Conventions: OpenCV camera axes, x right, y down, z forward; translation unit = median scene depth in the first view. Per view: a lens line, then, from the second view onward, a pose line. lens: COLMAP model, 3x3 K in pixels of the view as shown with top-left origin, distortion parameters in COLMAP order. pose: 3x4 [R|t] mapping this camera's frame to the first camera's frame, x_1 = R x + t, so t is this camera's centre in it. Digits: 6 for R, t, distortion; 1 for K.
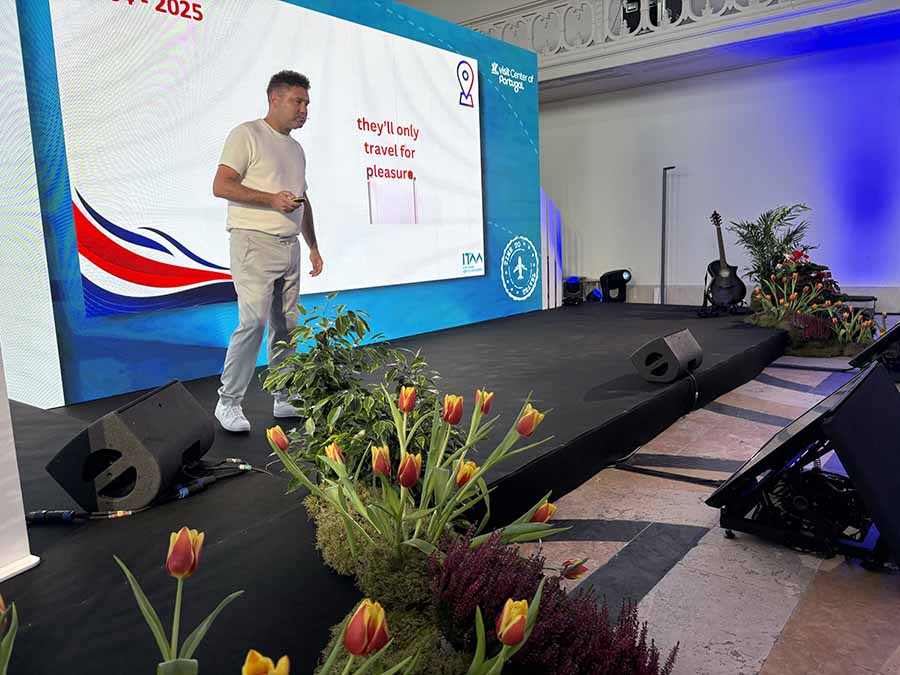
lens RADIAL K [[690.9, 0, 452.9], [0, 690.9, 333.3], [0, 0, 1]] dist [0.034927, -0.004175]
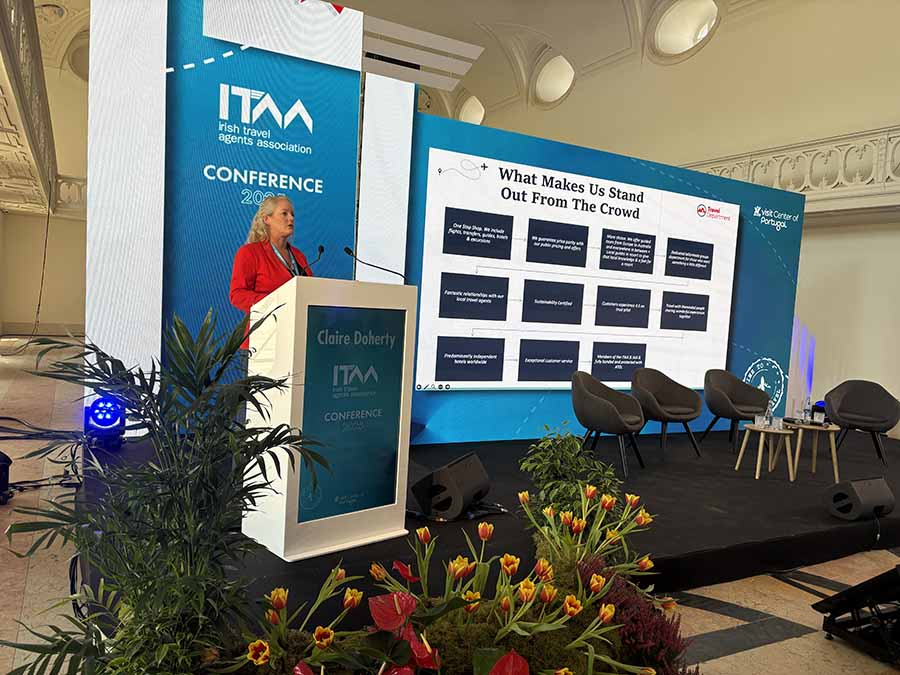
lens RADIAL K [[674.1, 0, 449.4], [0, 674.1, 339.6], [0, 0, 1]] dist [0.011635, 0.001499]
pose [[0.916217, 0.120749, -0.382055, 0.150349], [-0.155282, 0.986000, -0.060759, -0.093799], [0.369370, 0.114995, 0.922140, -0.584165]]
